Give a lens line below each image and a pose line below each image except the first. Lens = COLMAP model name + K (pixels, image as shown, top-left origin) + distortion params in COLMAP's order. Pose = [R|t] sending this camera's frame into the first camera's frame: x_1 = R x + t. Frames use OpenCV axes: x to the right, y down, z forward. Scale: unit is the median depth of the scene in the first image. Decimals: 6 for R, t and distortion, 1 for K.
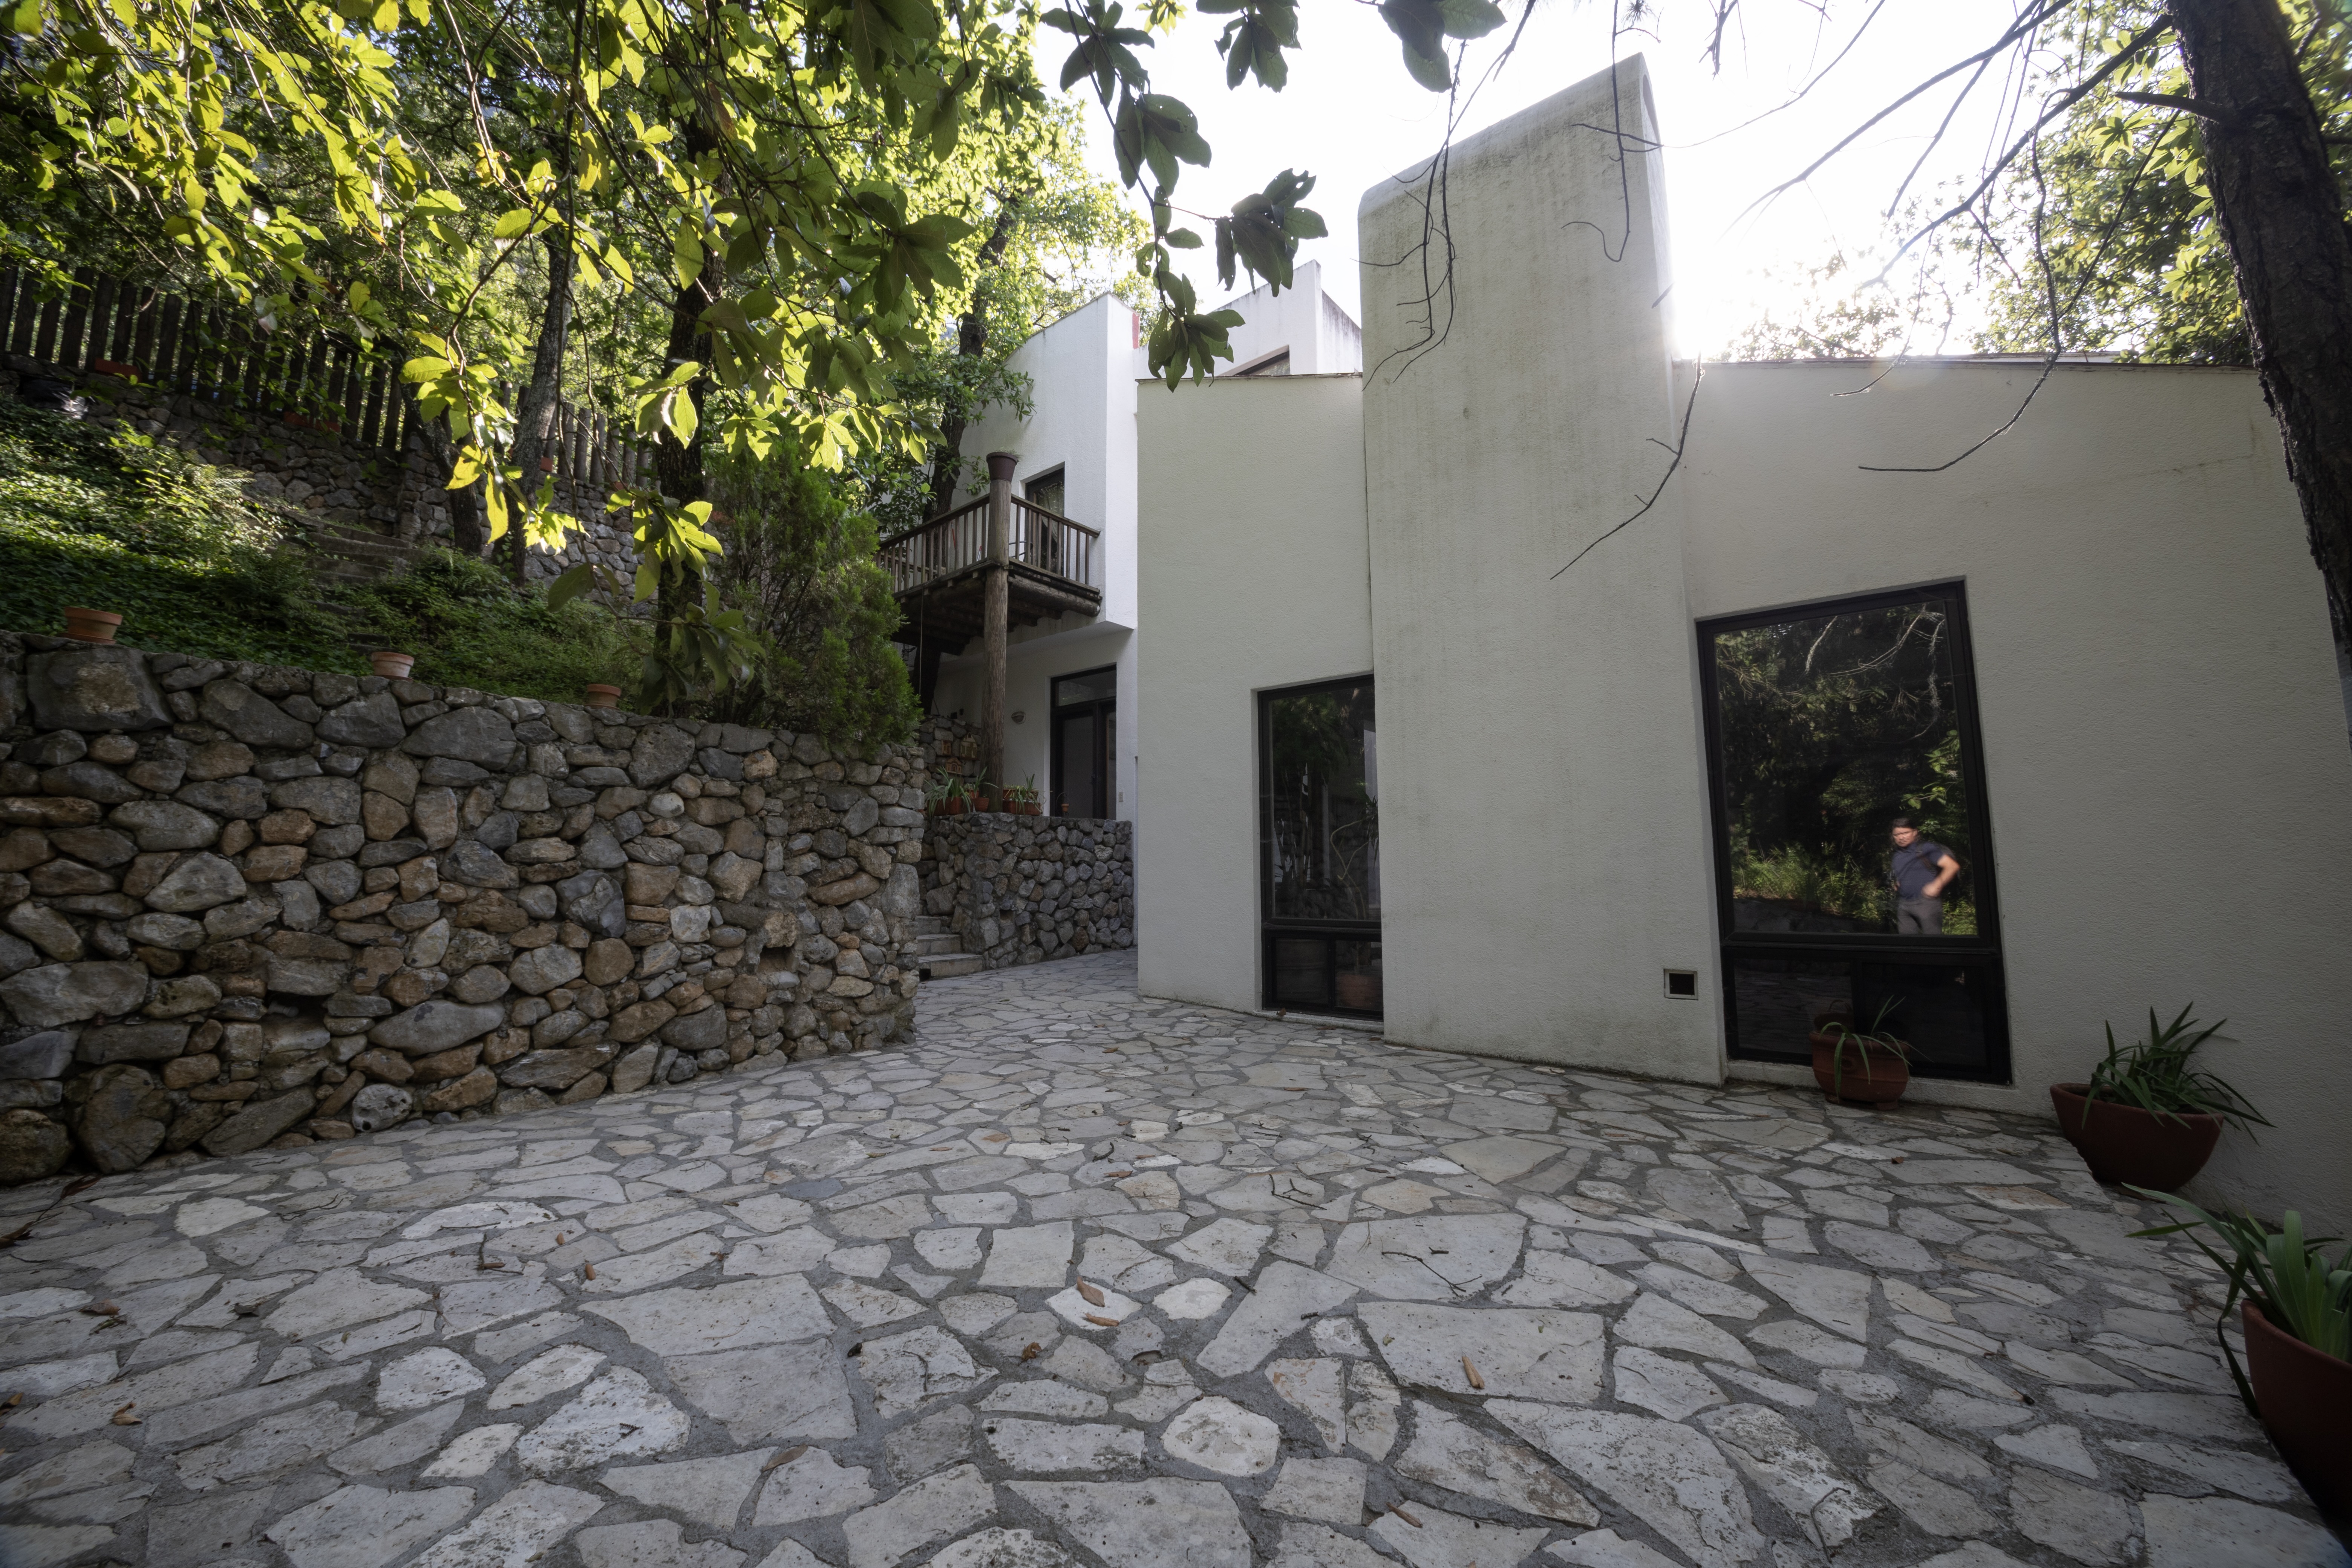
lens RADIAL K [[868.9, 0, 1166.7], [0, 868.9, 781.2], [0, 0, 1]] dist [-0.035566, -0.000412]
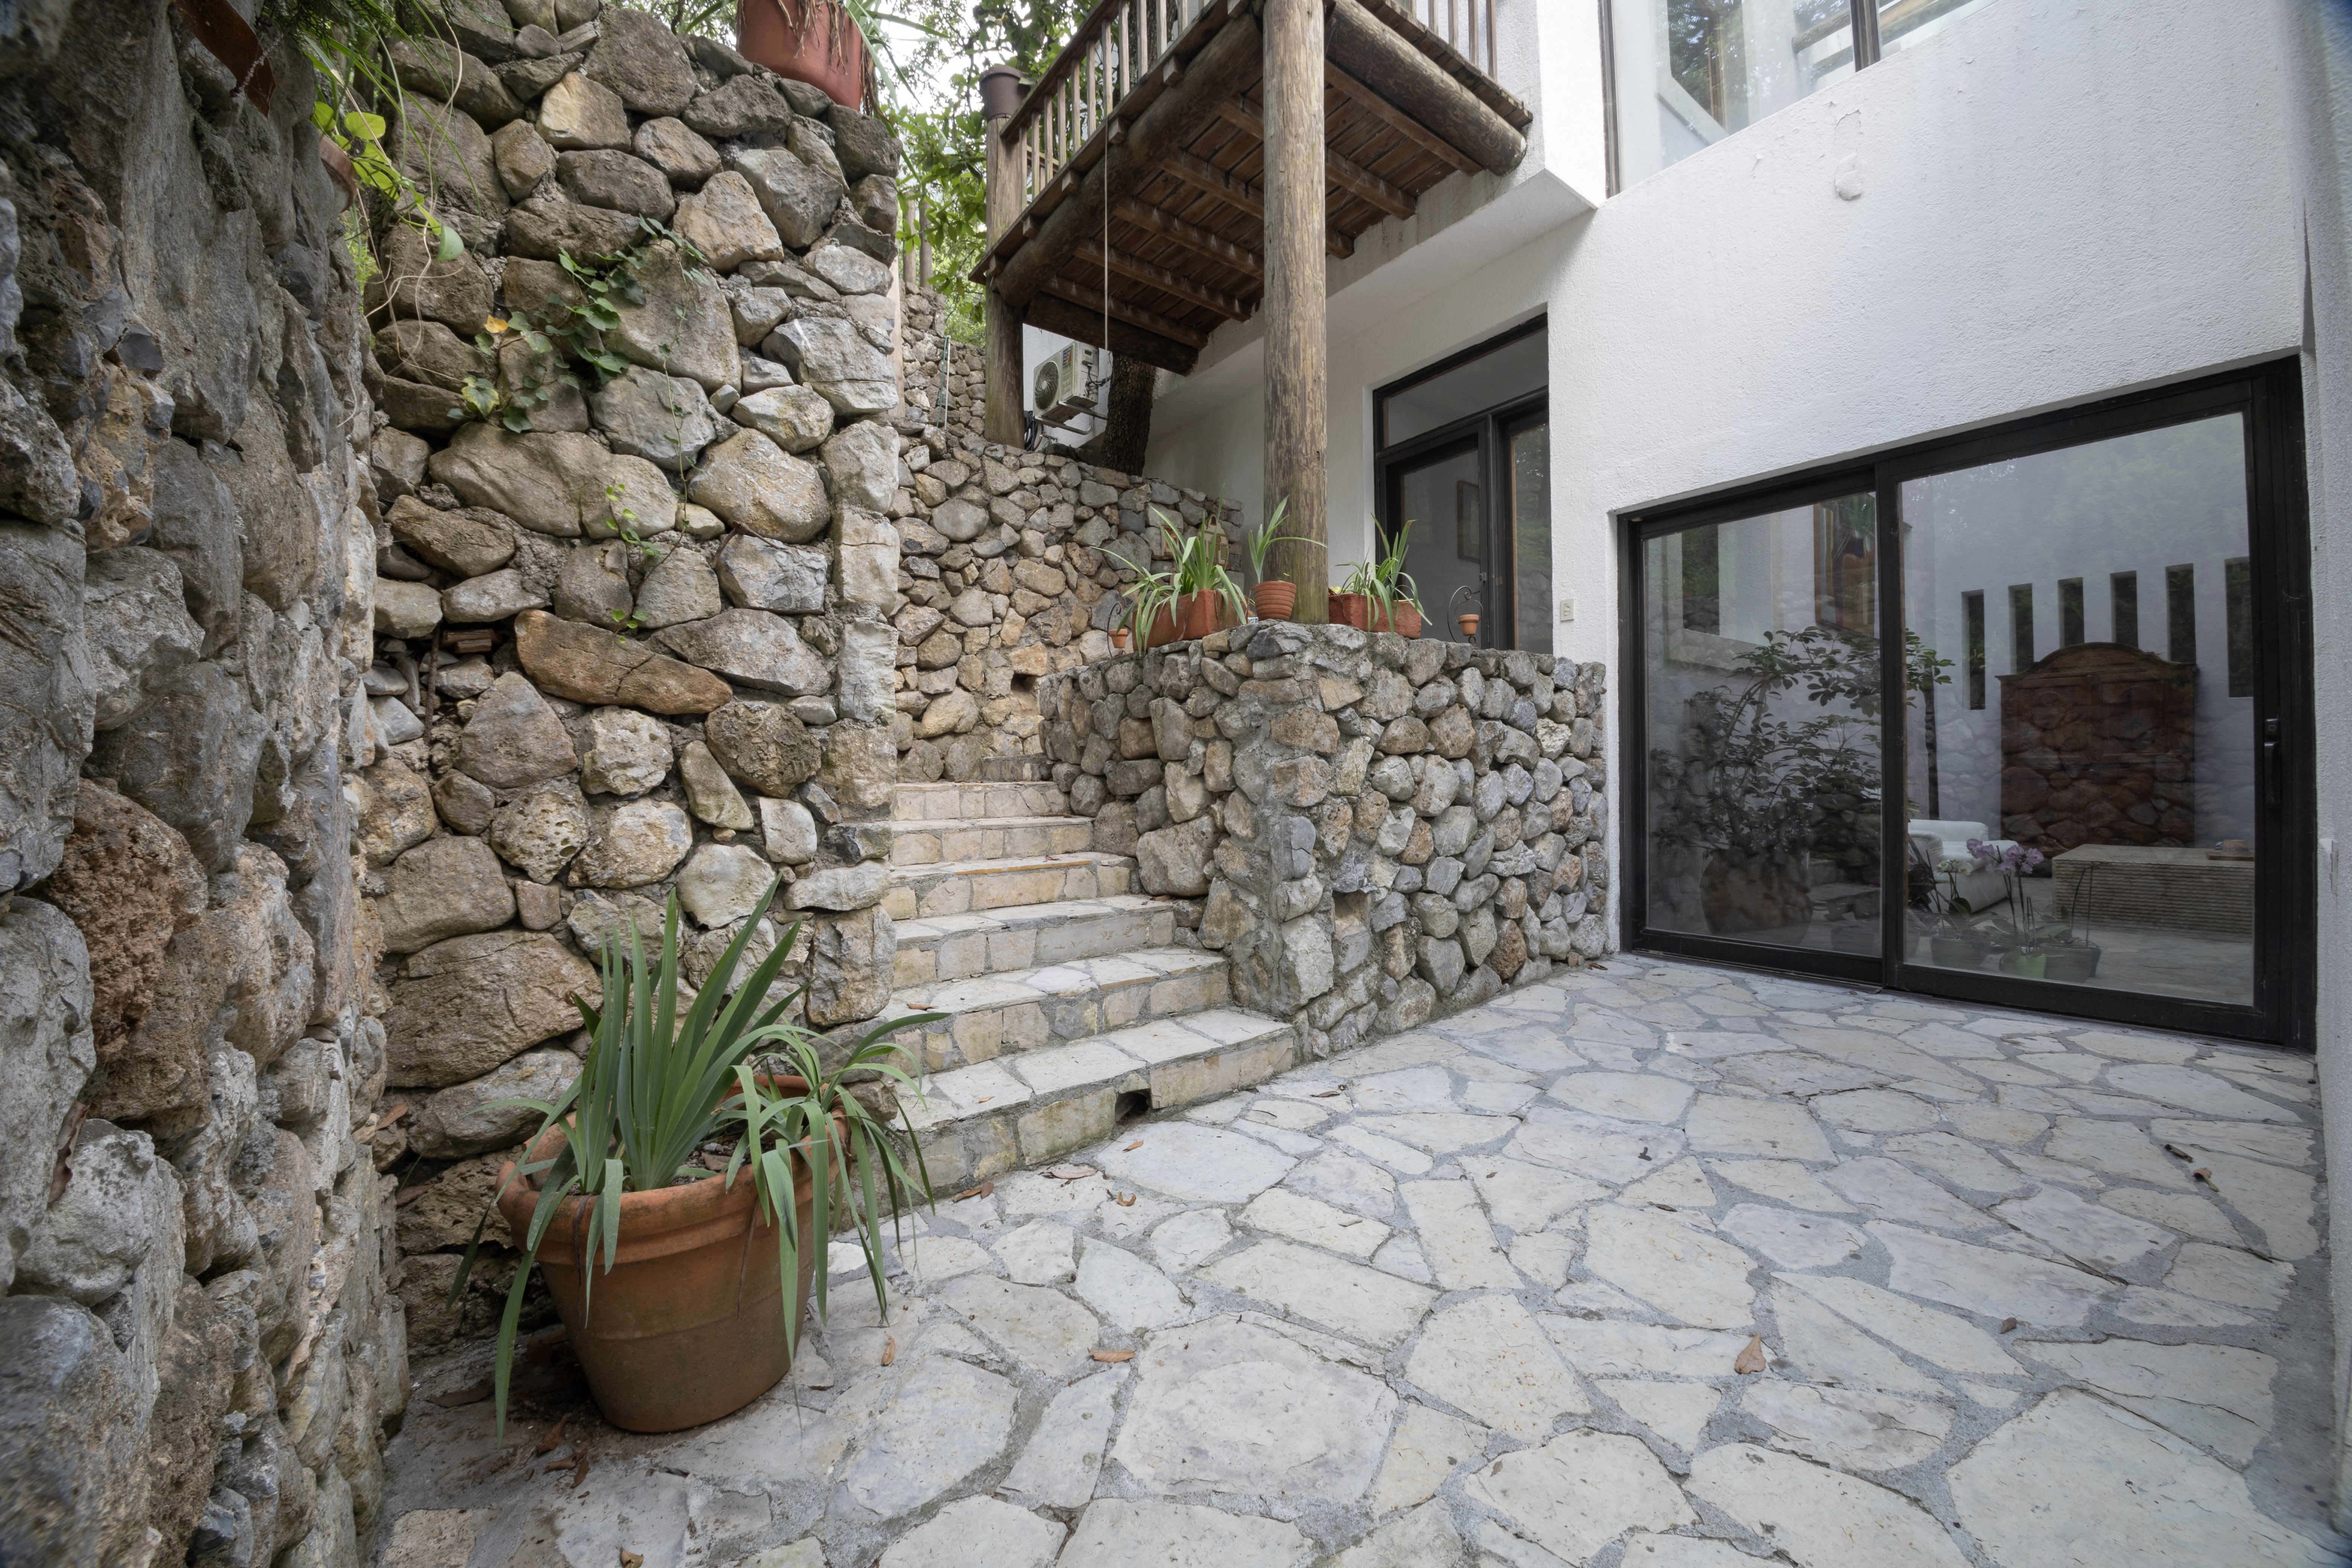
lens RADIAL K [[868.9, 0, 1166.7], [0, 868.9, 781.2], [0, 0, 1]] dist [-0.035566, -0.000412]
pose [[0.968830, -0.004796, -0.247678, -0.330637], [0.031713, 0.993987, 0.104804, 0.120576], [0.245687, -0.109392, 0.963157, 1.244385]]
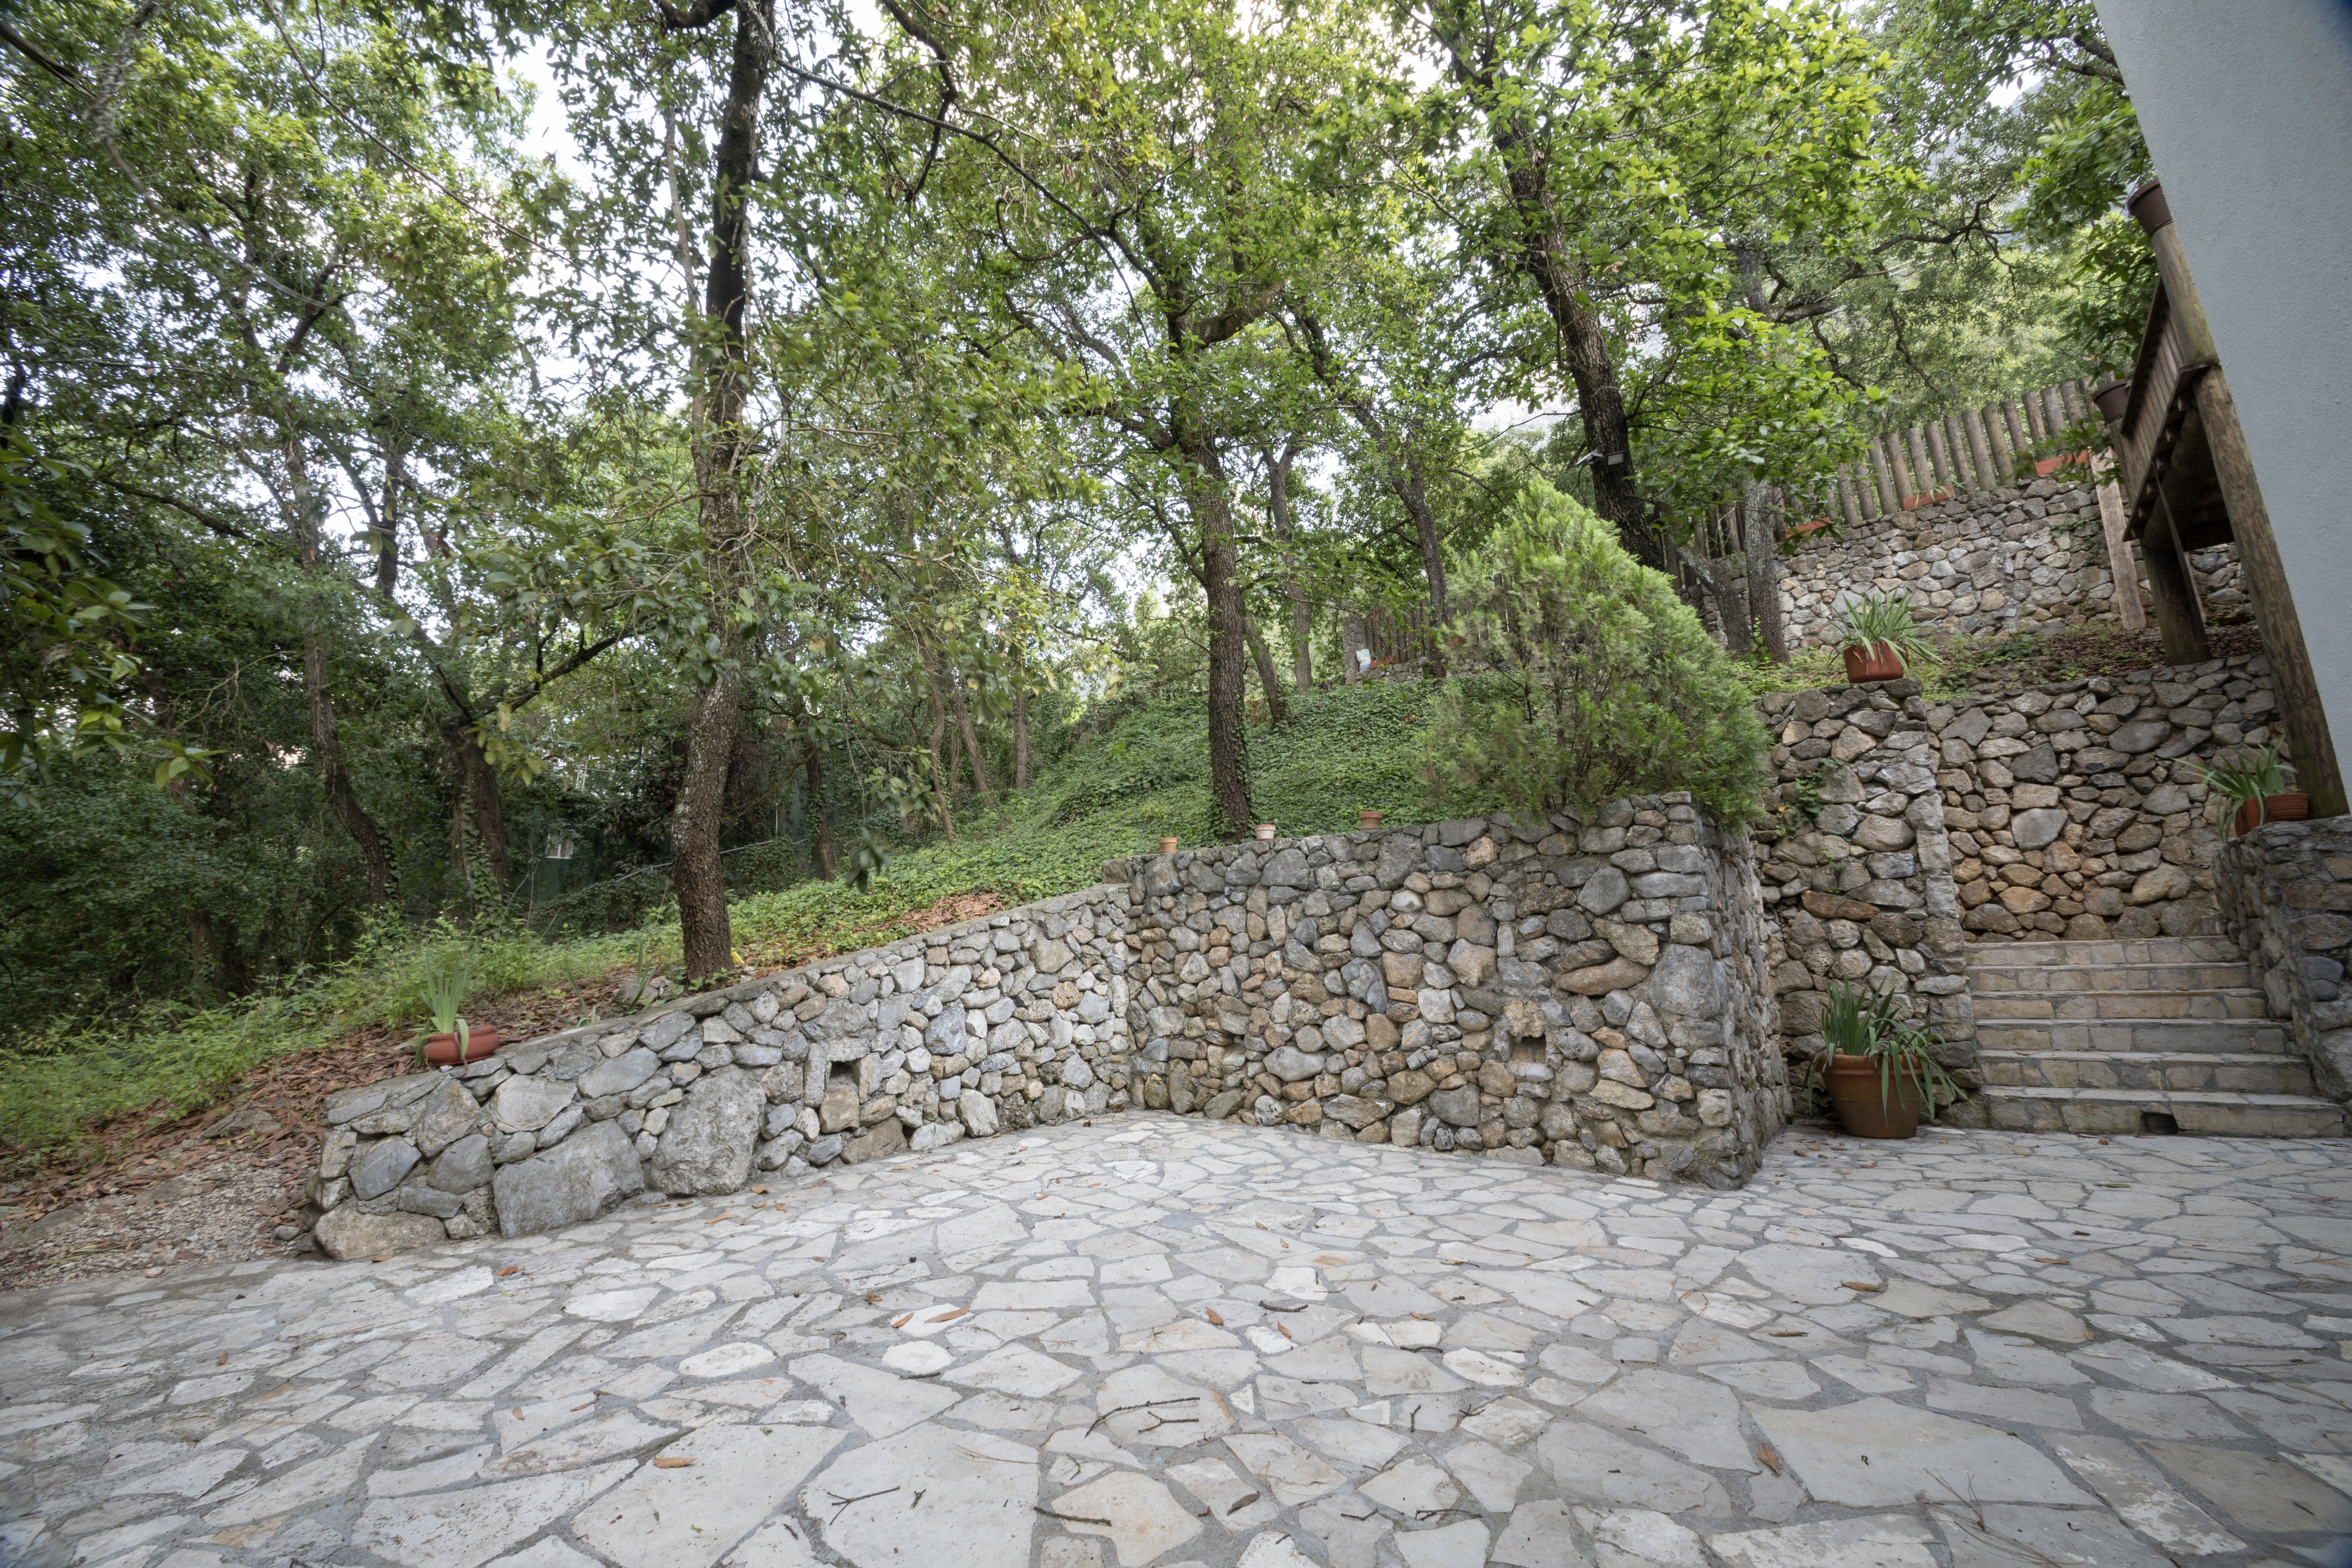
lens RADIAL K [[868.9, 0, 1166.7], [0, 868.9, 781.2], [0, 0, 1]] dist [-0.035566, -0.000412]
pose [[-0.068517, -0.196240, -0.978159, 0.596481], [0.112878, 0.972642, -0.203040, 0.067806], [0.991244, -0.124324, -0.044491, 0.707784]]
